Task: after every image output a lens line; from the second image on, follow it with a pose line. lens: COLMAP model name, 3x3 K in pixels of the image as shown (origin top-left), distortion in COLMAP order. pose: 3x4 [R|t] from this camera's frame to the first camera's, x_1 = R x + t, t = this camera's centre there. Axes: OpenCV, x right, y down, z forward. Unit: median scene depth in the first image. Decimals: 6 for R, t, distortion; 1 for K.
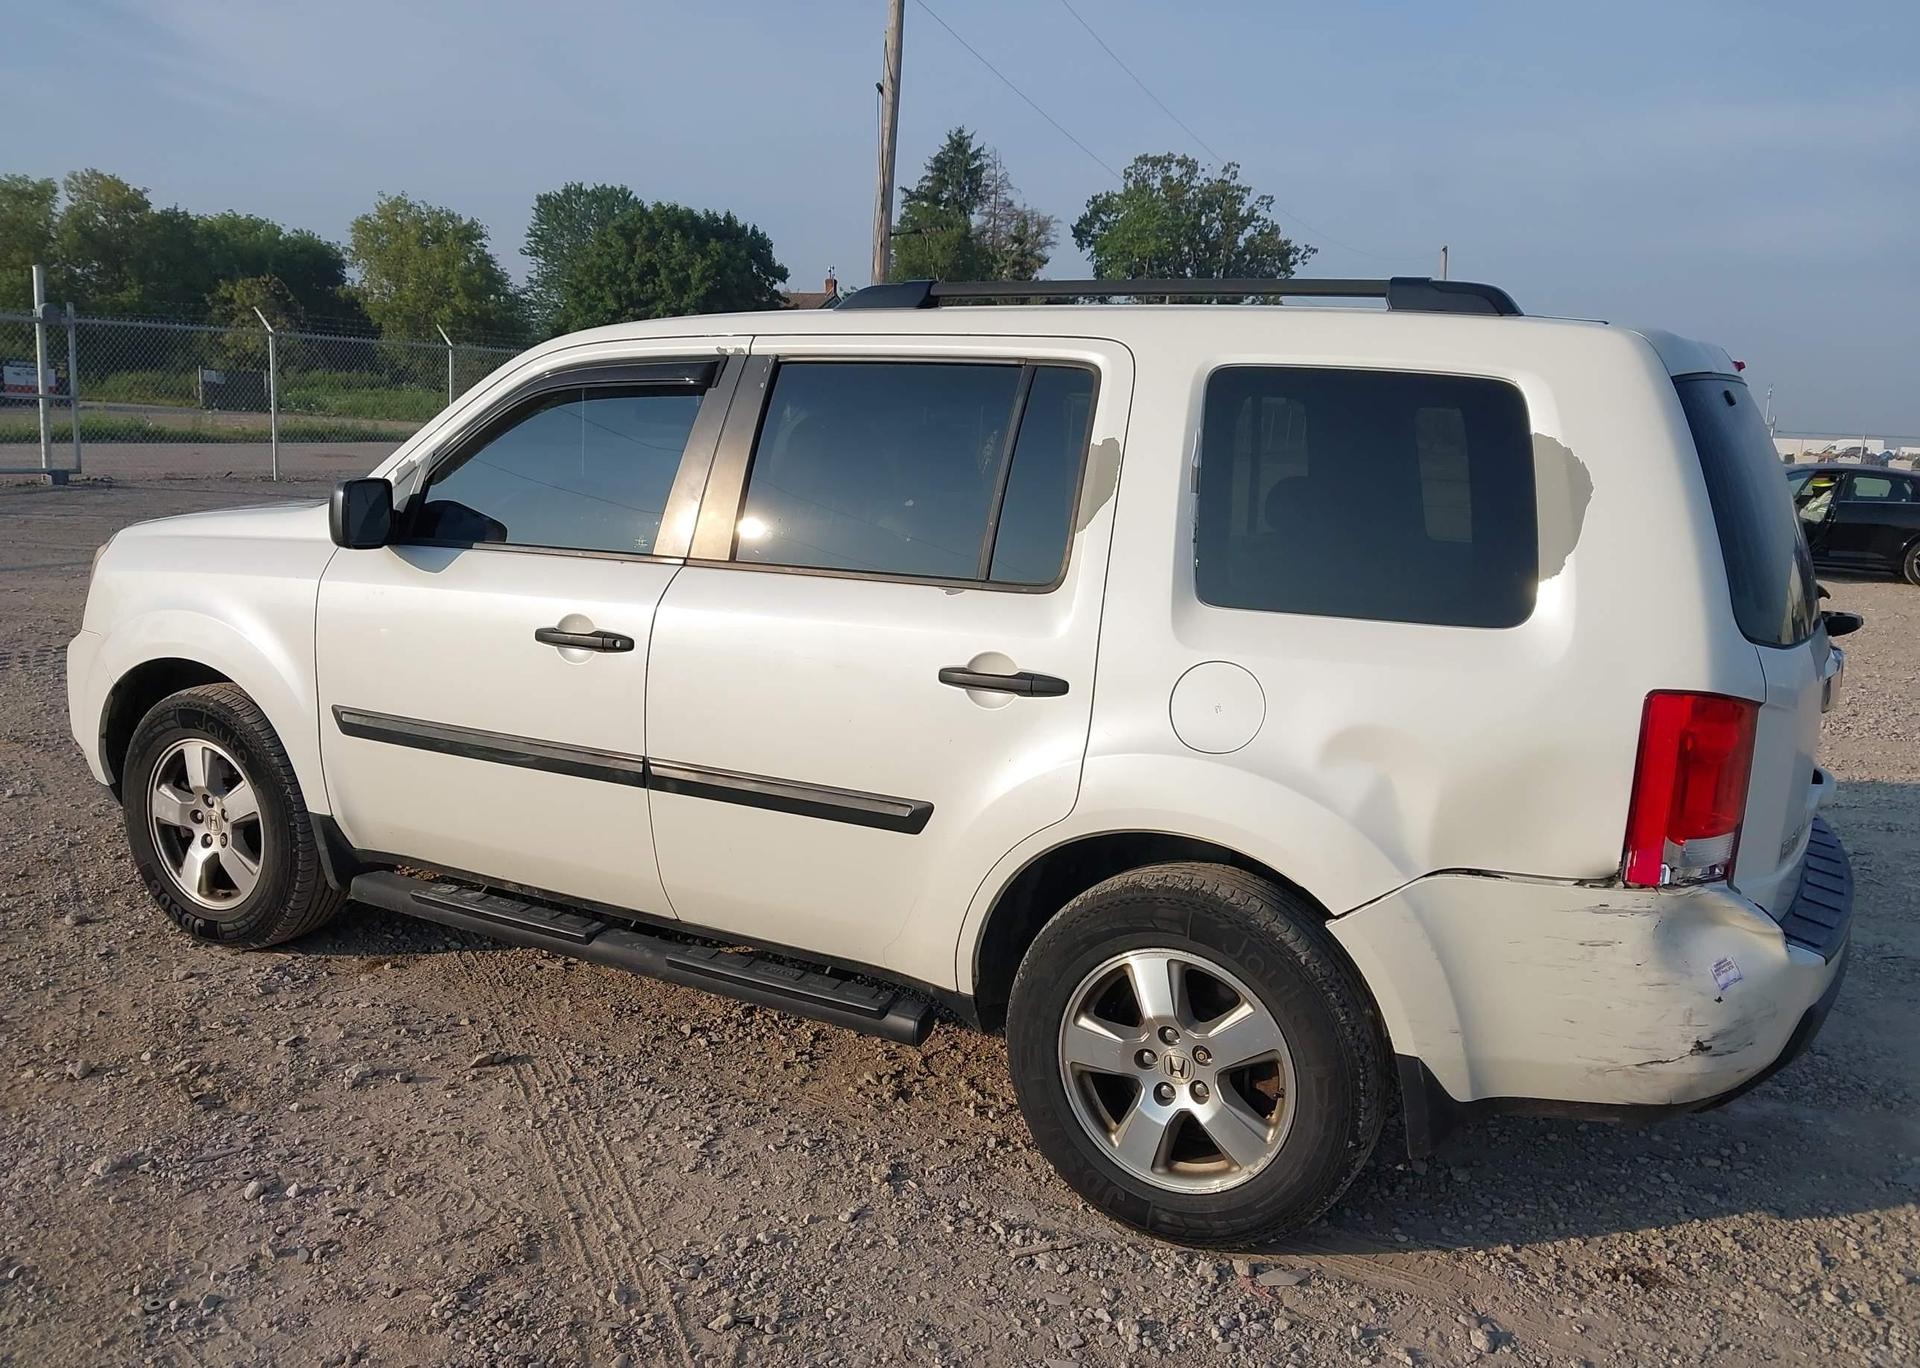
lens RADIAL K [[1527.7, 0, 985.0], [0, 1527.7, 686.3], [0, 0, 1]] dist [-0.006024, 0.015291]
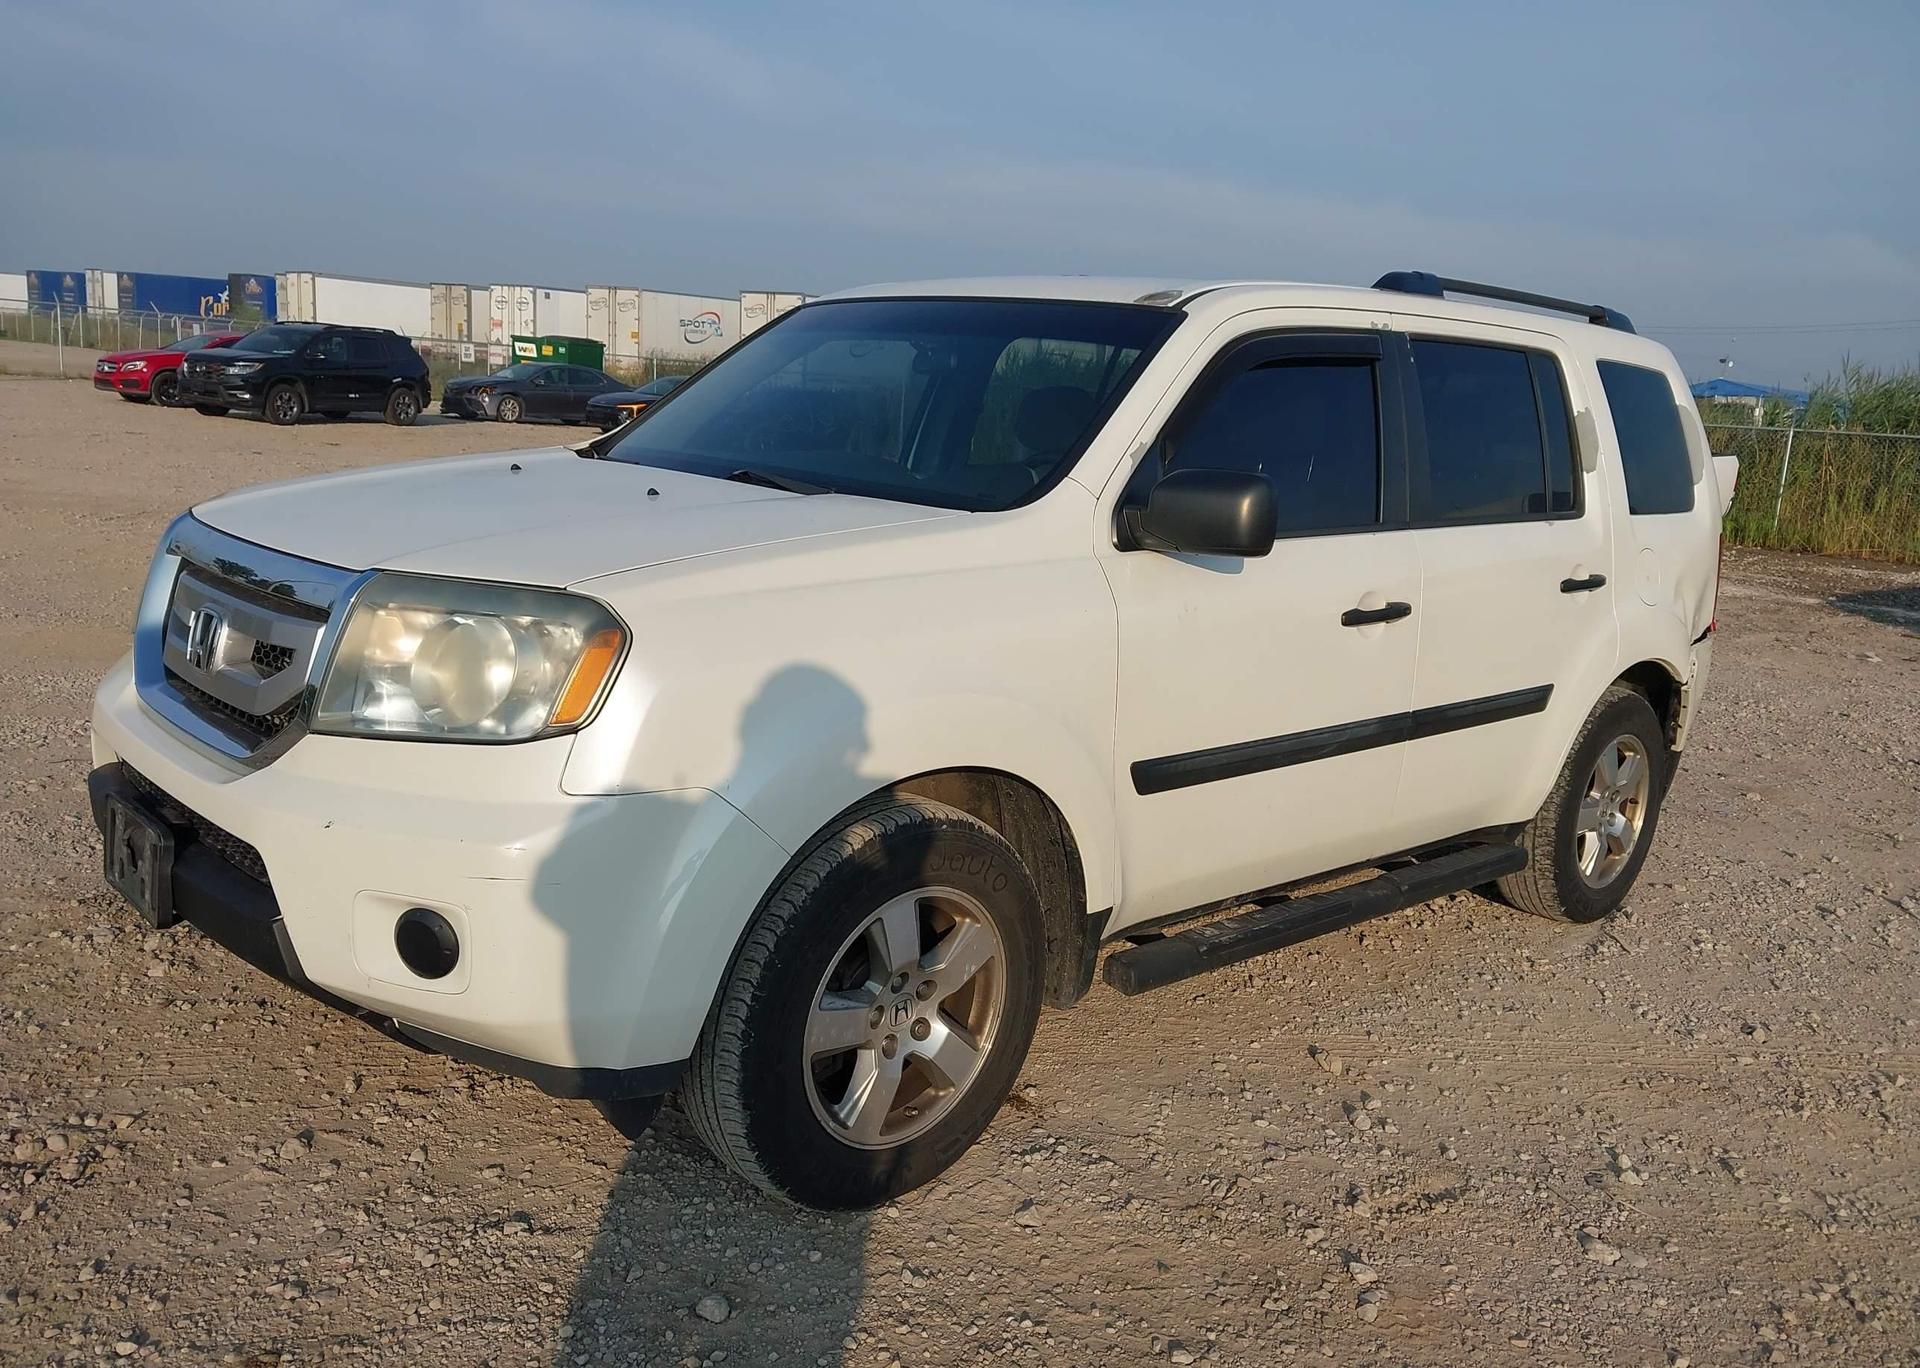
lens RADIAL K [[1501.5, 0, 960.0], [0, 1501.5, 684.0], [0, 0, 1]] dist [0.045221, -0.051623]
pose [[0.332280, -0.200534, 0.921616, -1.311287], [0.109496, 0.978731, 0.173484, -0.192572], [-0.936803, 0.043268, 0.347171, 0.932726]]
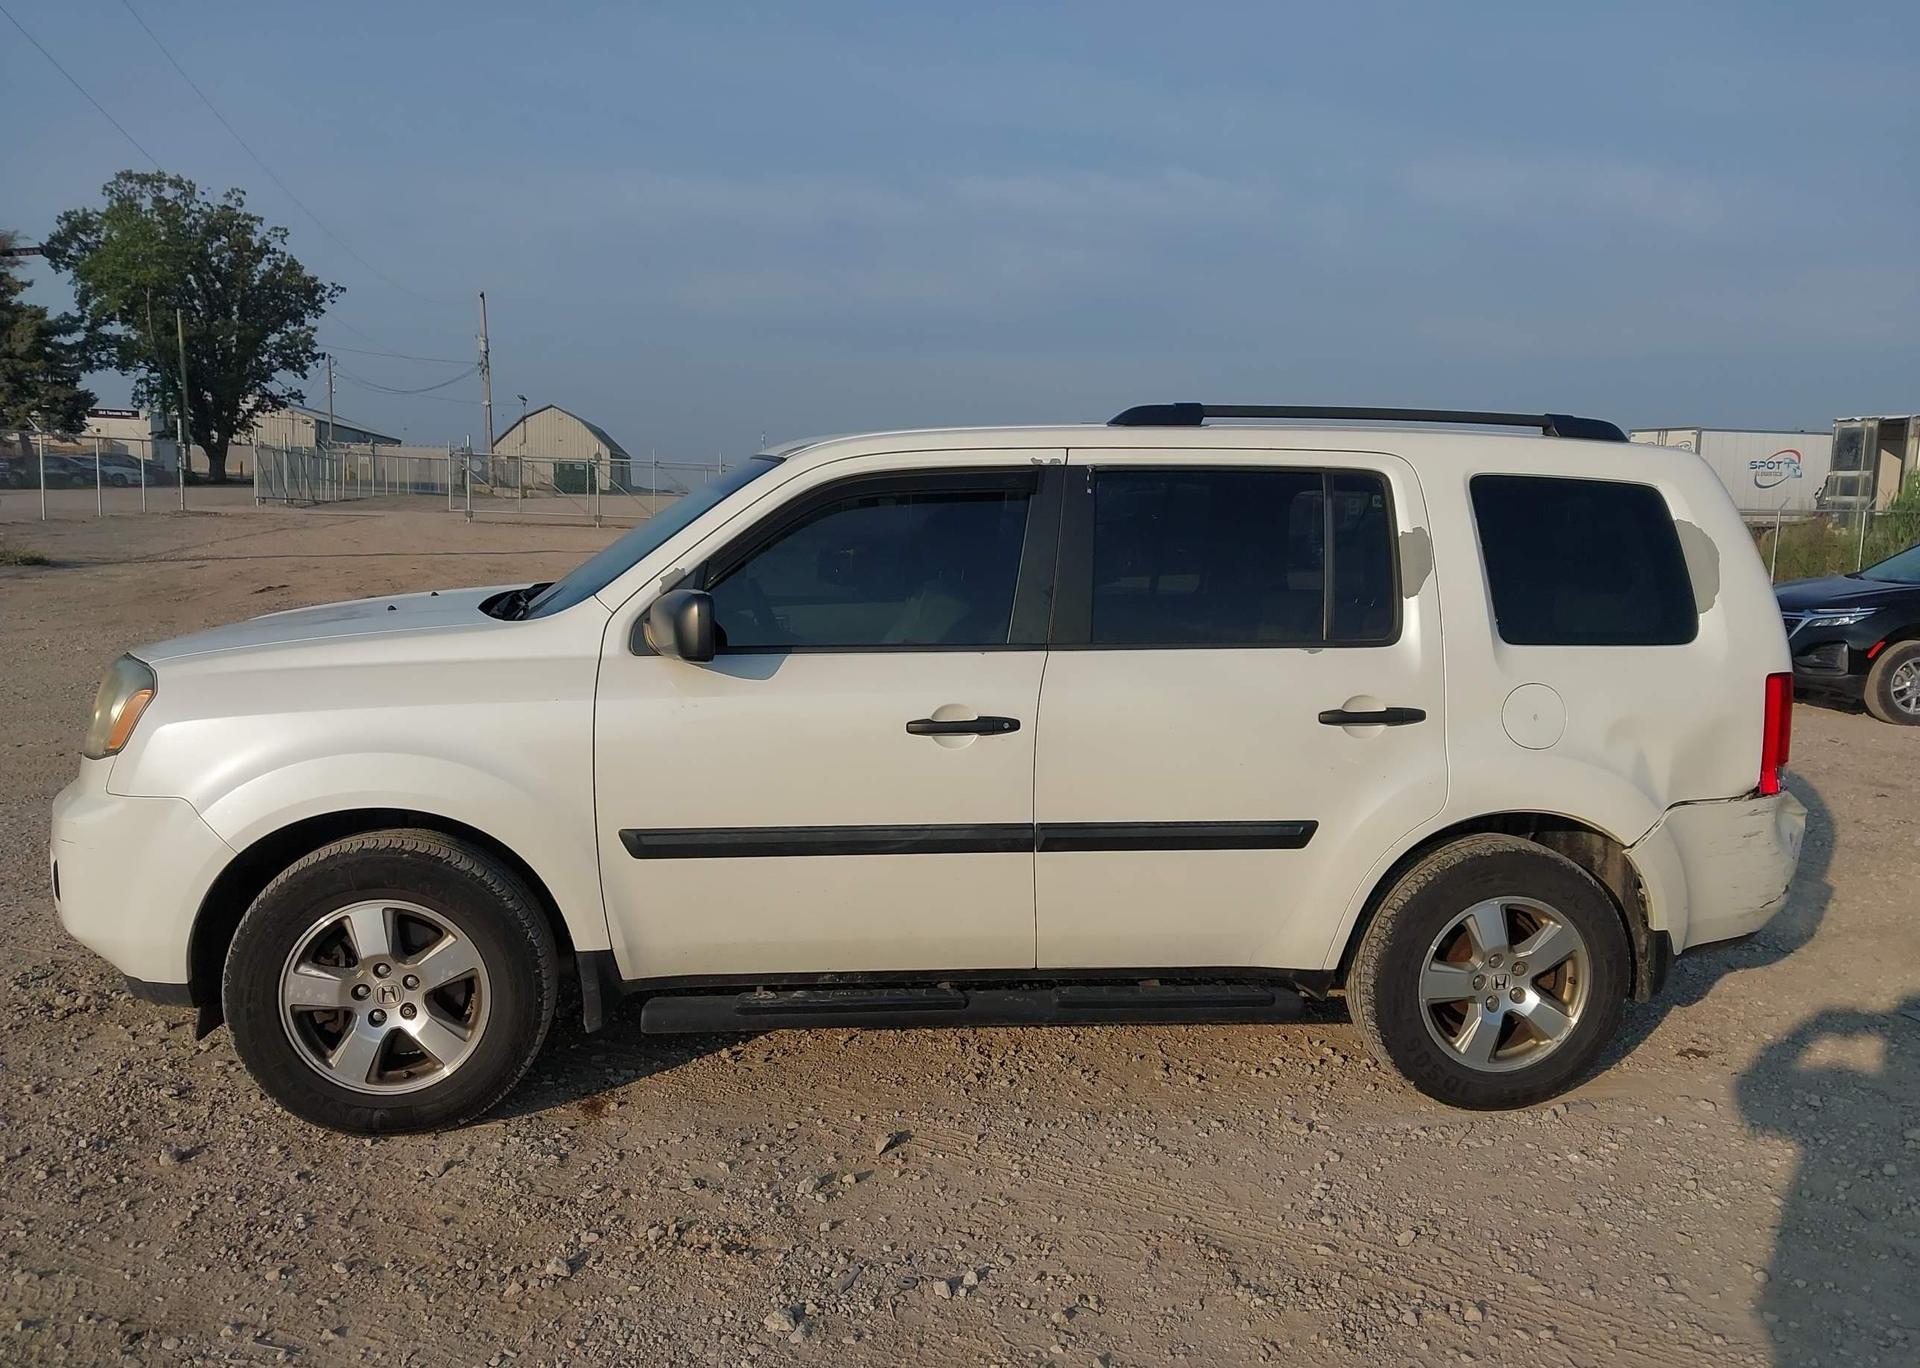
lens RADIAL K [[1516.4, 0, 991.7], [0, 1516.4, 676.8], [0, 0, 1]] dist [0.054692, -0.071831]
pose [[0.810846, -0.090732, 0.578183, -0.884954], [0.109859, 0.993945, 0.001910, -0.066484], [-0.574856, 0.061970, 0.815905, 0.104555]]
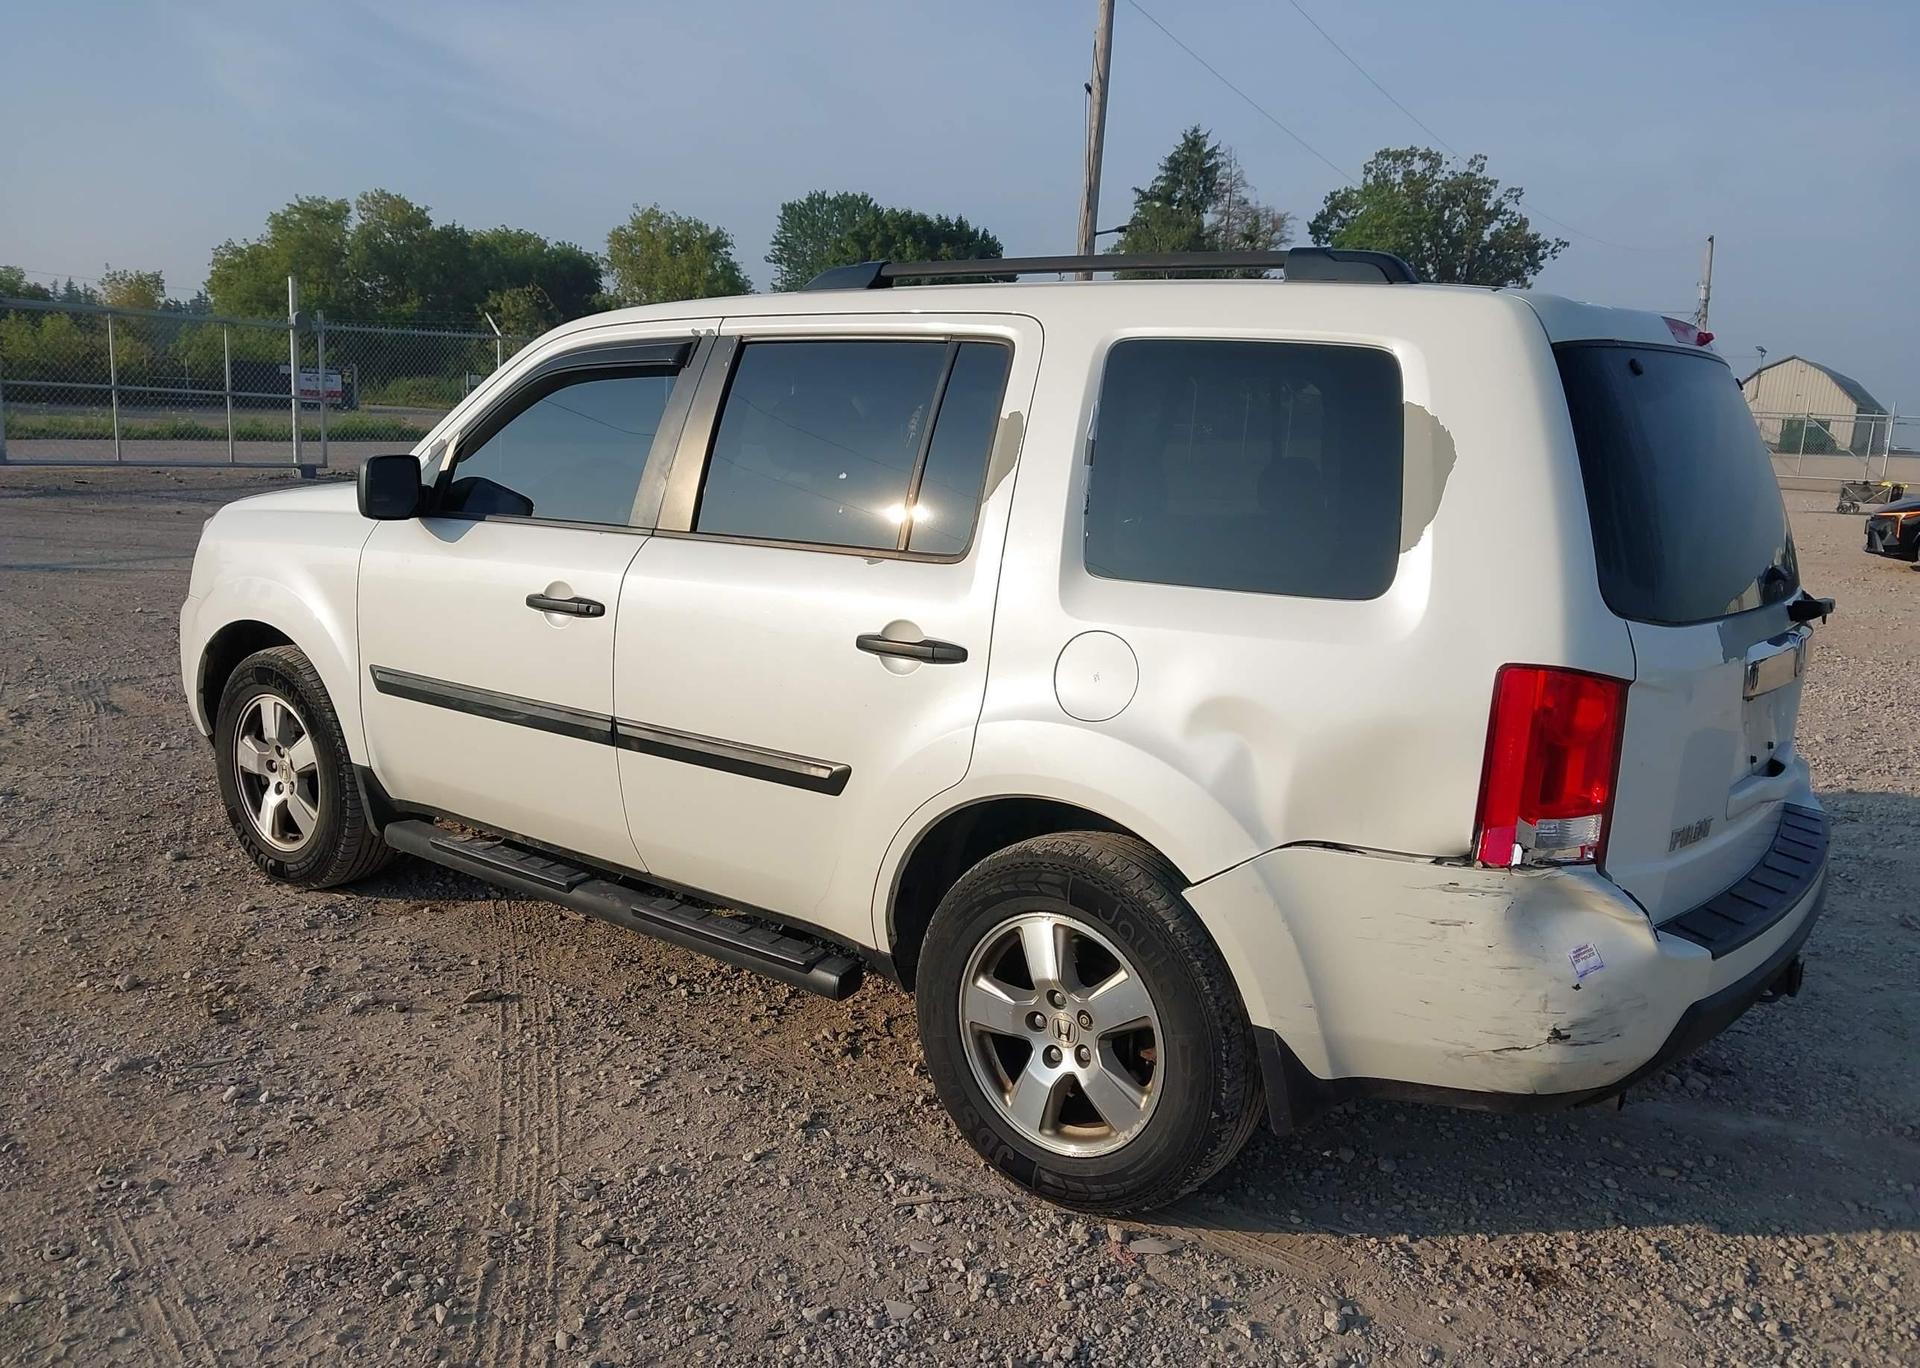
lens RADIAL K [[1527.7, 0, 985.0], [0, 1527.7, 686.3], [0, 0, 1]] dist [-0.006024, 0.015291]
pose [[0.988364, 0.025084, -0.150024, 0.191246], [-0.025296, 0.999680, 0.000493, 0.018414], [0.149988, 0.003308, 0.988682, -0.008771]]
